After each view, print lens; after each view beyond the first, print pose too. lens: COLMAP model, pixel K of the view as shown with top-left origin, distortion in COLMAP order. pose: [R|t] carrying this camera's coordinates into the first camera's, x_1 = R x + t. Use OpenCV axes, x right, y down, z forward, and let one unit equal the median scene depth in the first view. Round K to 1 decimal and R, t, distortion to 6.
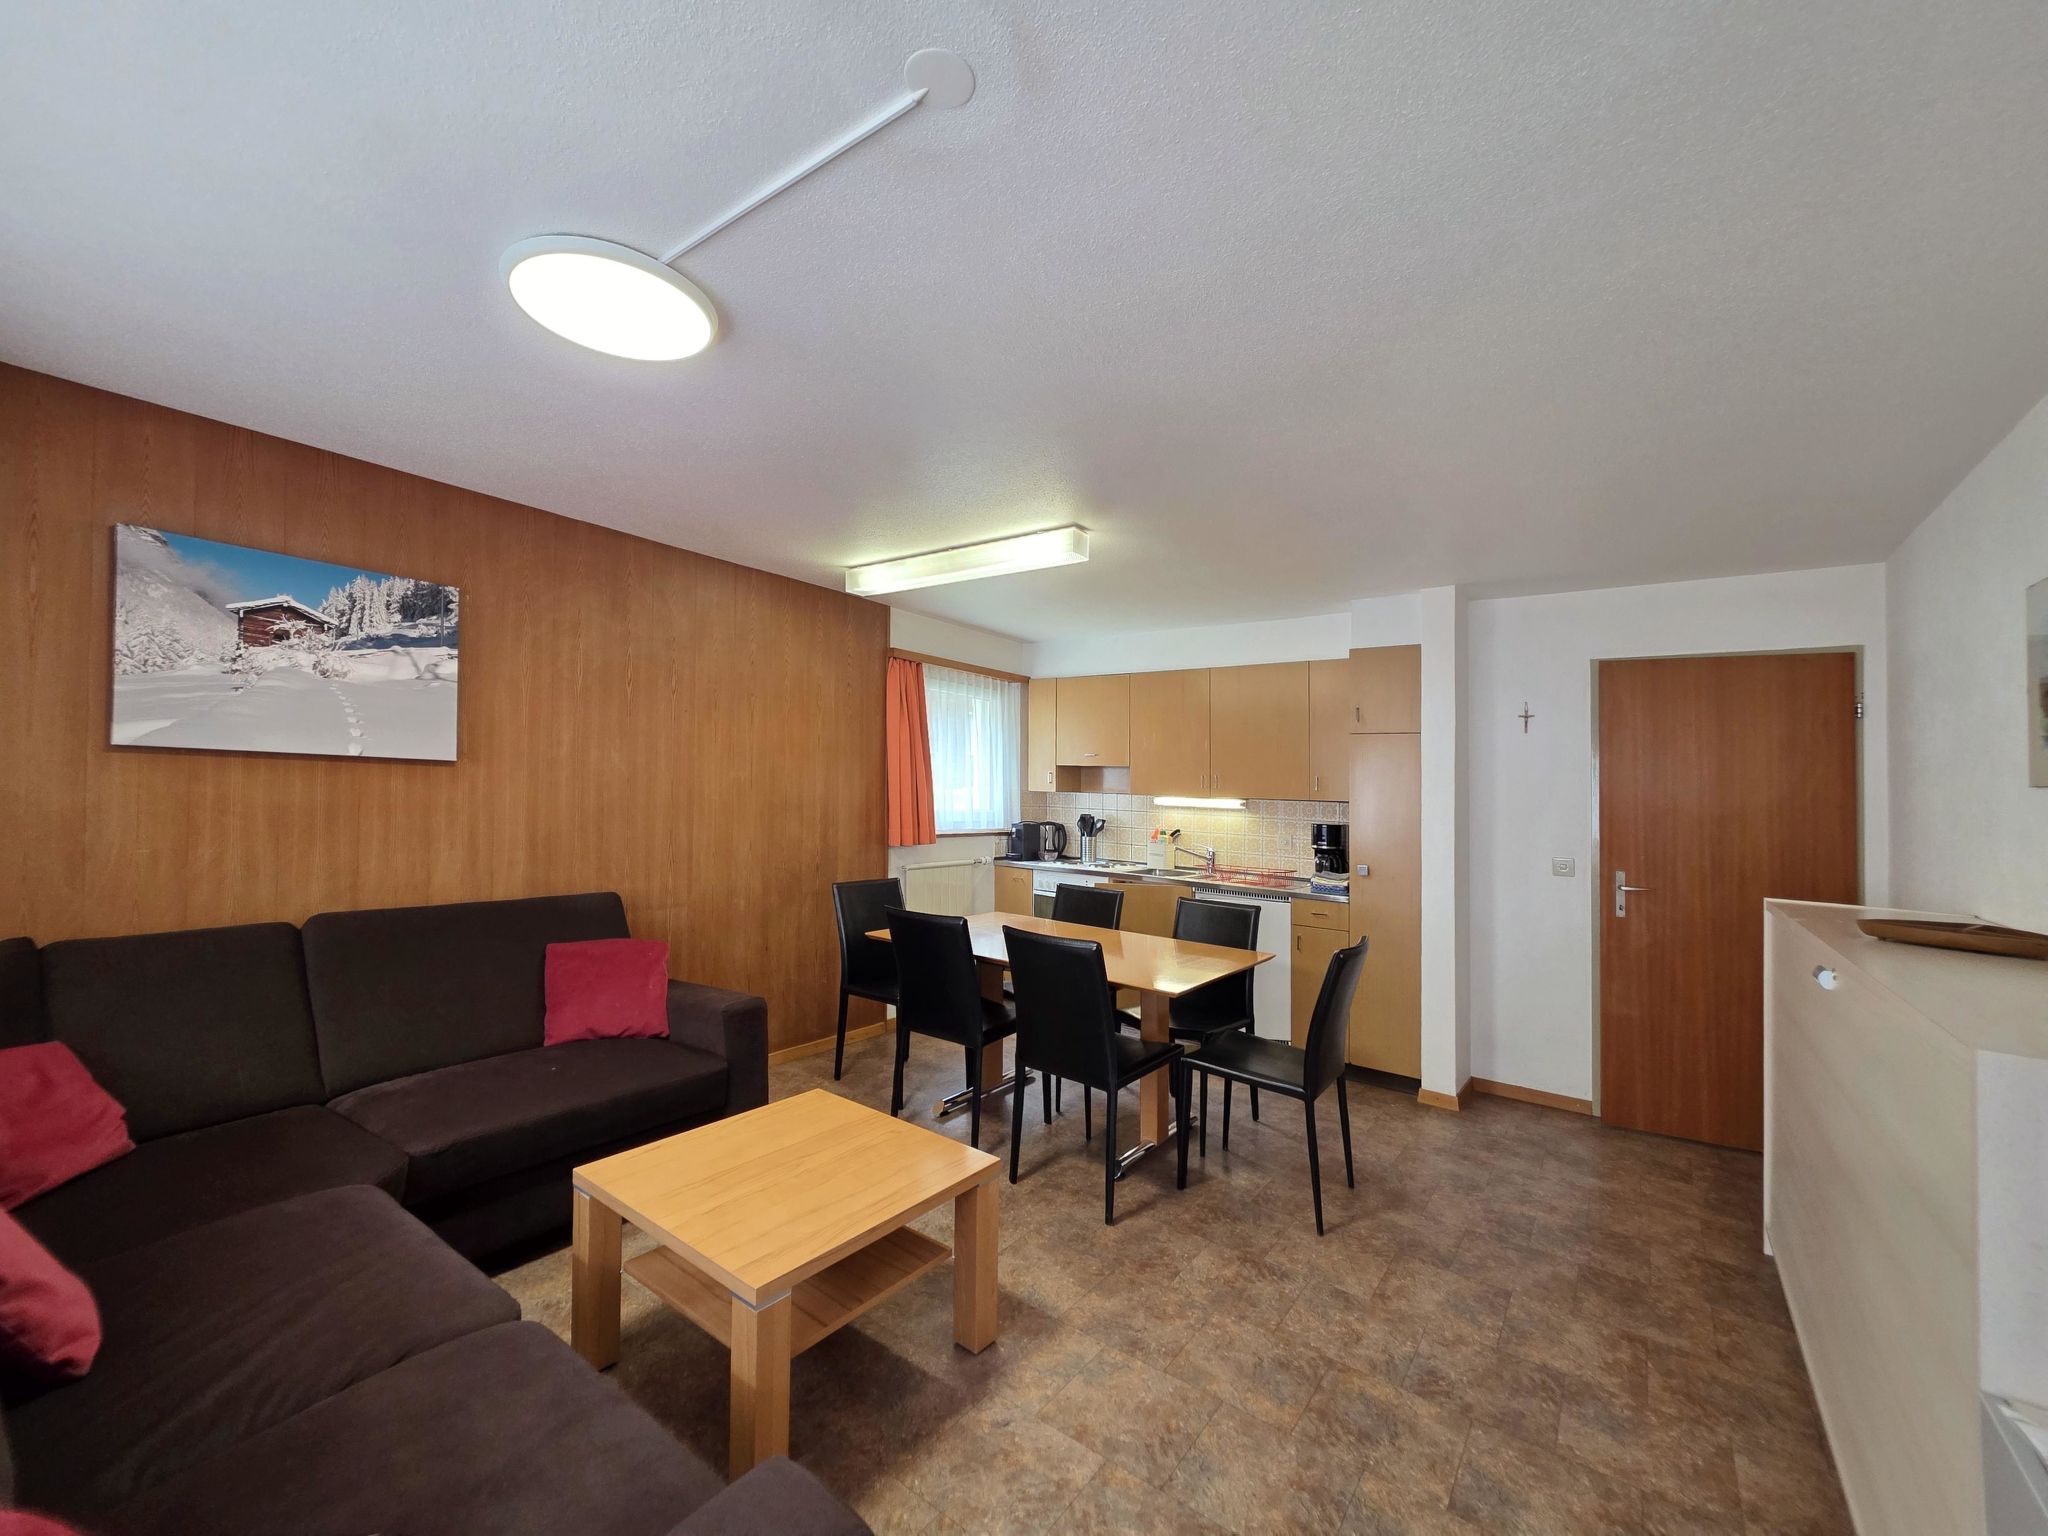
lens RADIAL K [[827.8, 0, 1024.0], [0, 827.8, 768.0], [0, 0, 1]] dist [0.008443, -0.000243]
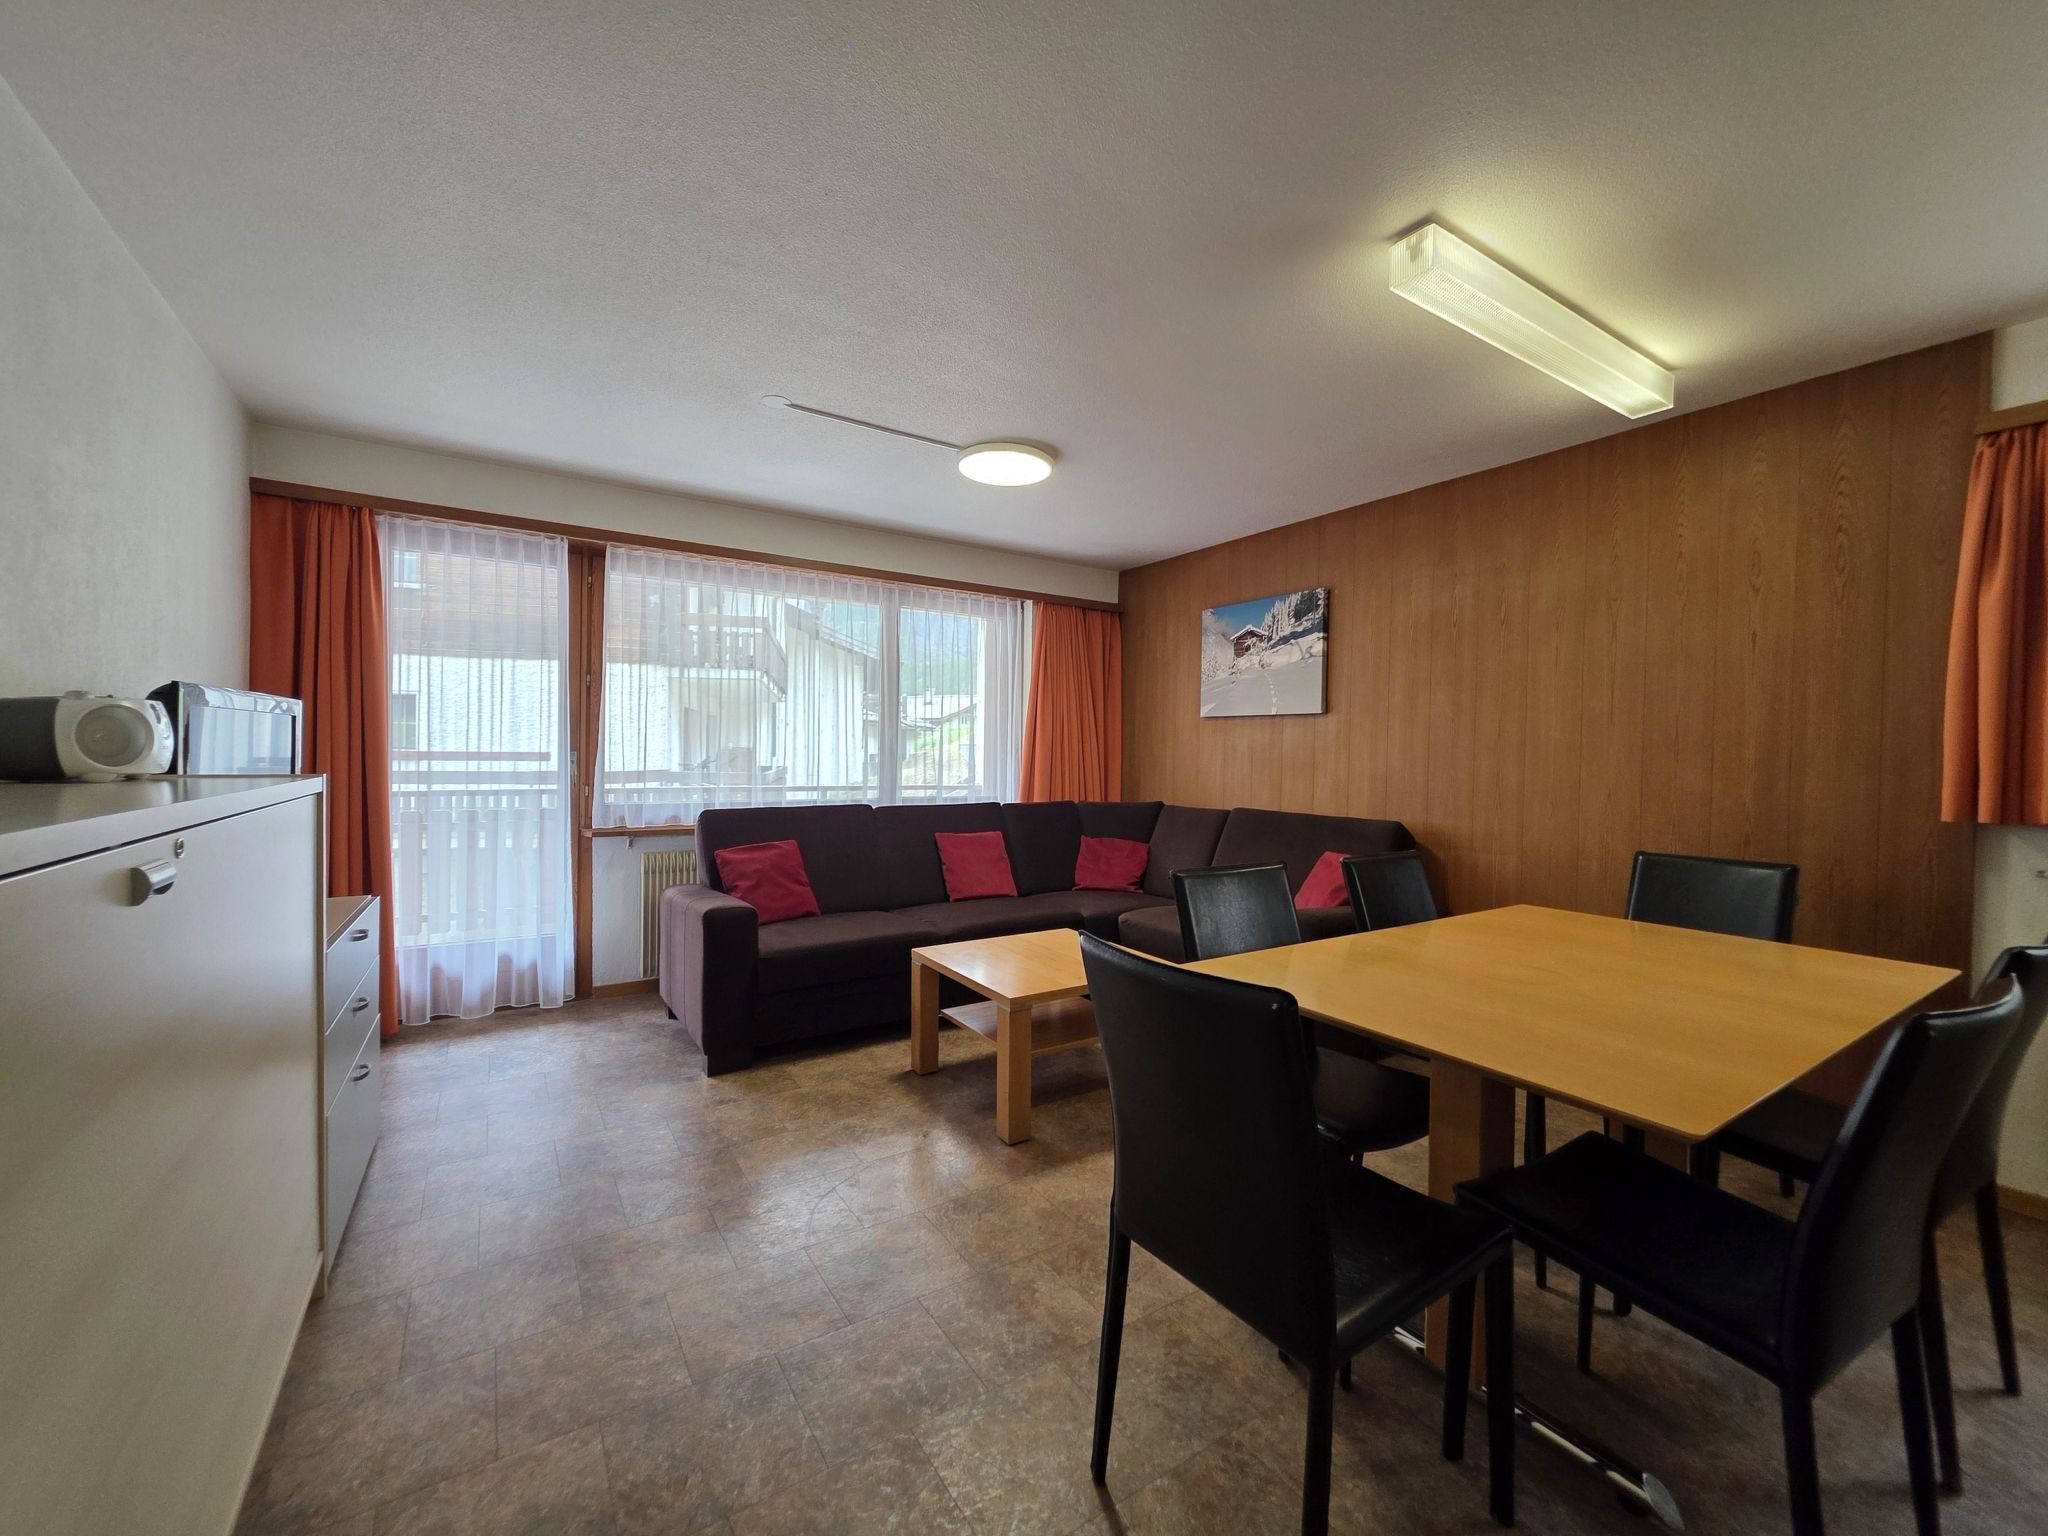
lens RADIAL K [[827.8, 0, 1024.0], [0, 827.8, 768.0], [0, 0, 1]] dist [0.008443, -0.000243]
pose [[-0.344737, -0.028481, -0.938267, 0.810860], [-0.005068, 0.999581, -0.028480, 0.129915], [0.938686, -0.005063, -0.344737, 1.060001]]
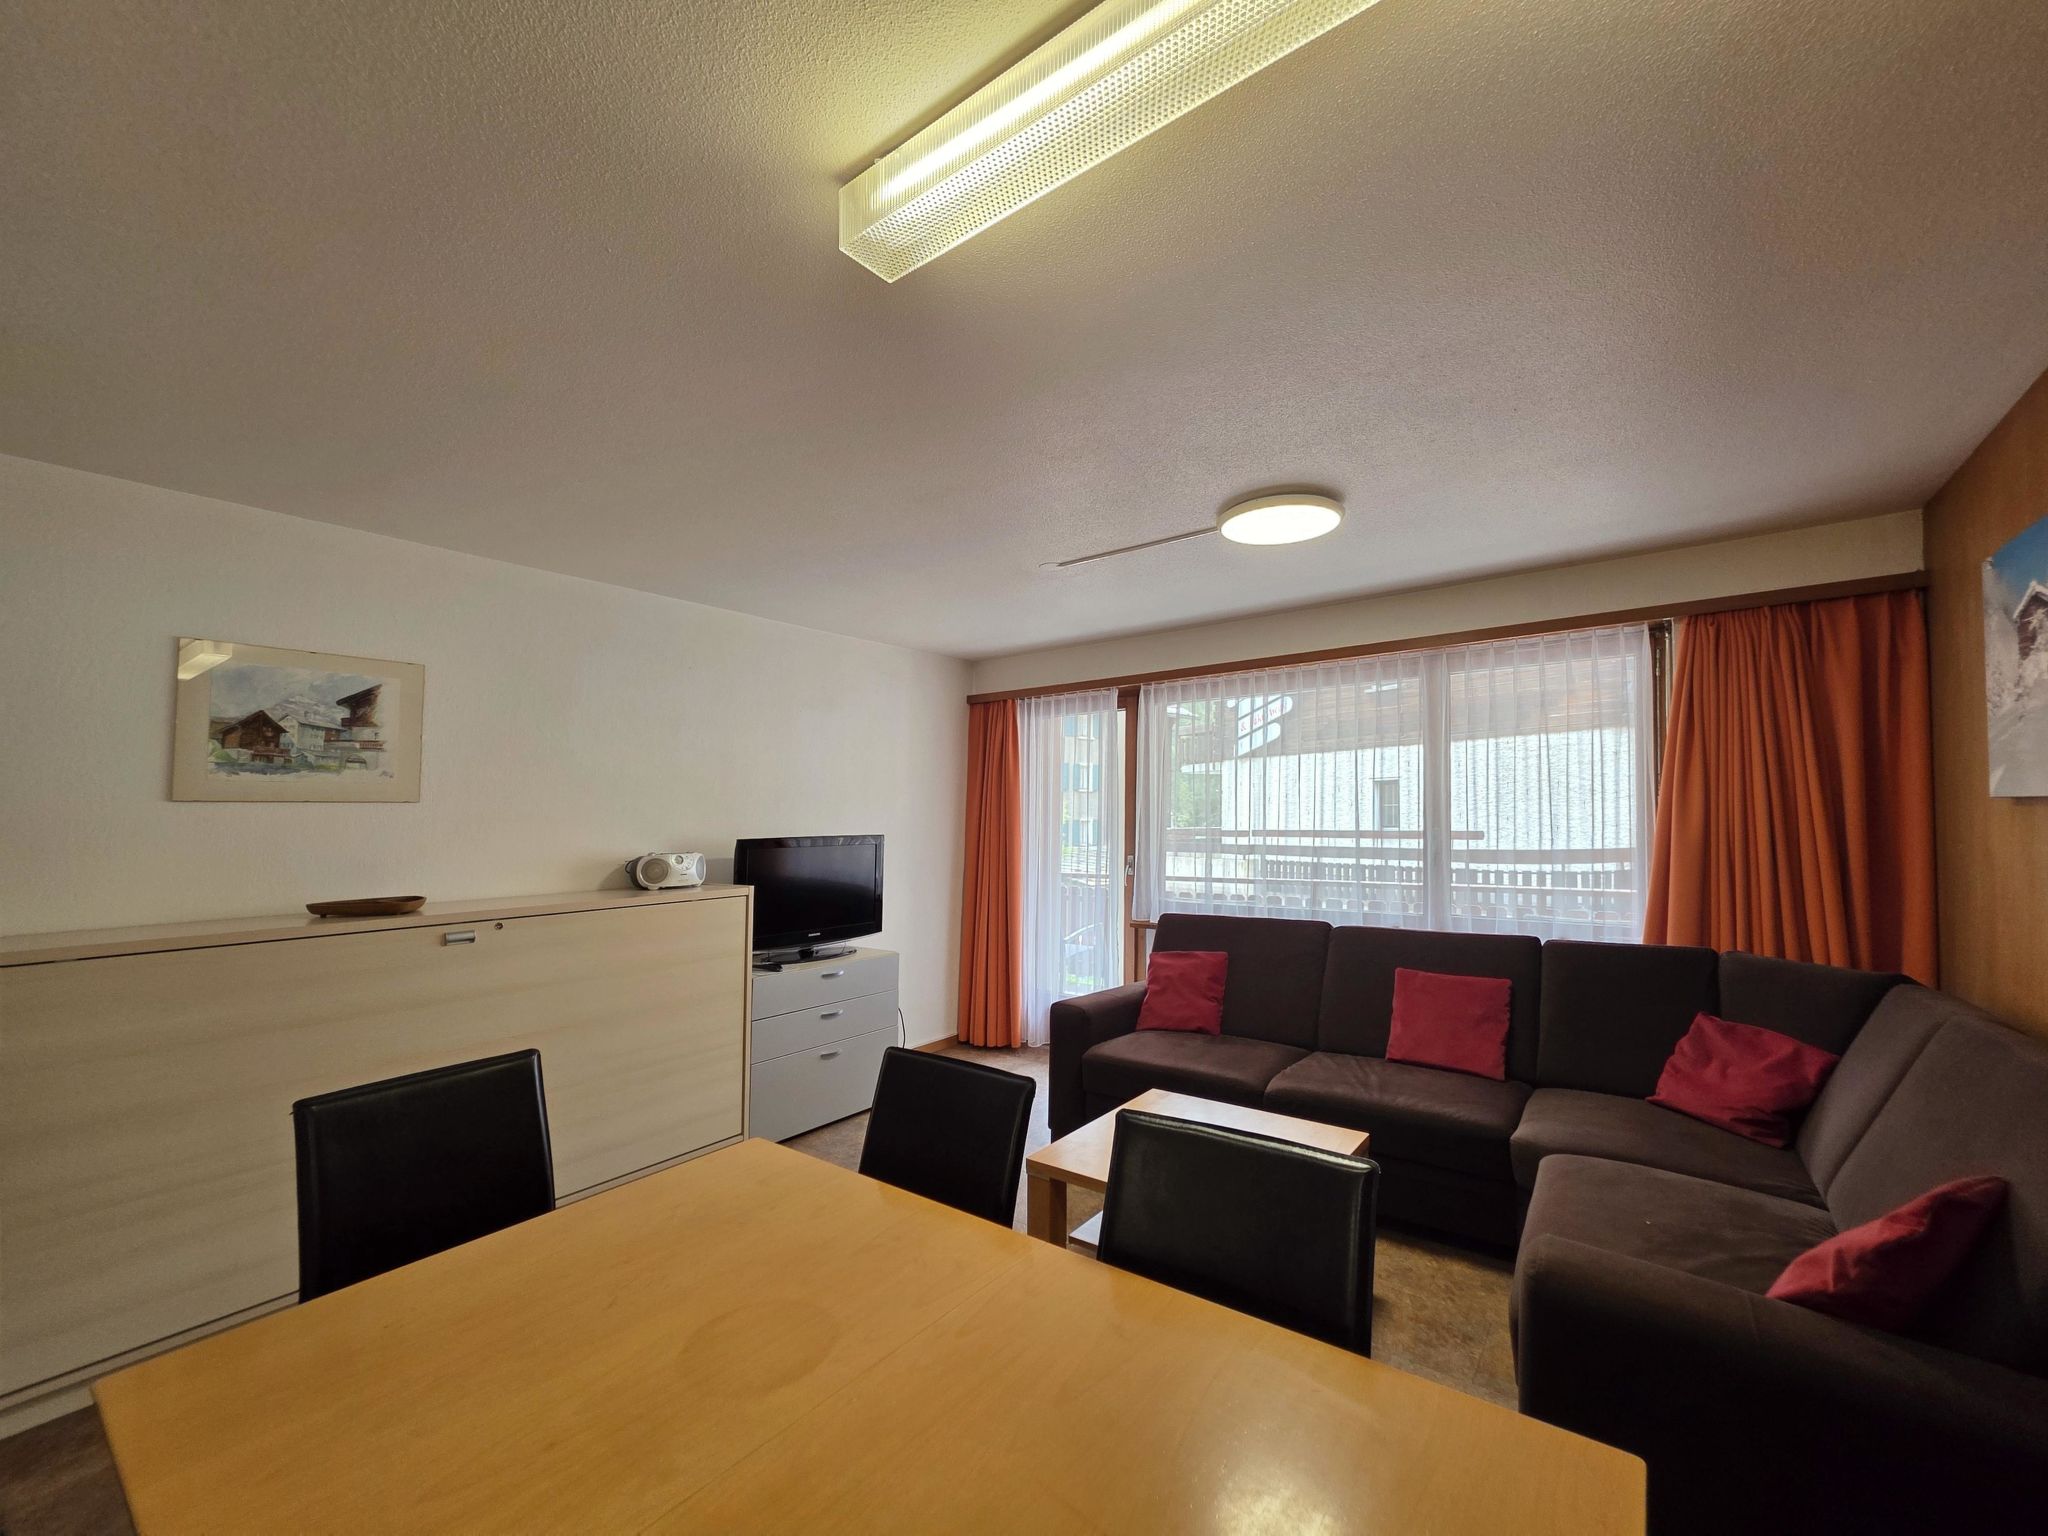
lens RADIAL K [[827.8, 0, 1024.0], [0, 827.8, 768.0], [0, 0, 1]] dist [0.008443, -0.000243]
pose [[-0.999617, -0.025037, 0.011822, -0.017929], [-0.025928, 0.996256, -0.082468, 0.034642], [-0.009713, -0.082743, -0.996524, 1.585579]]
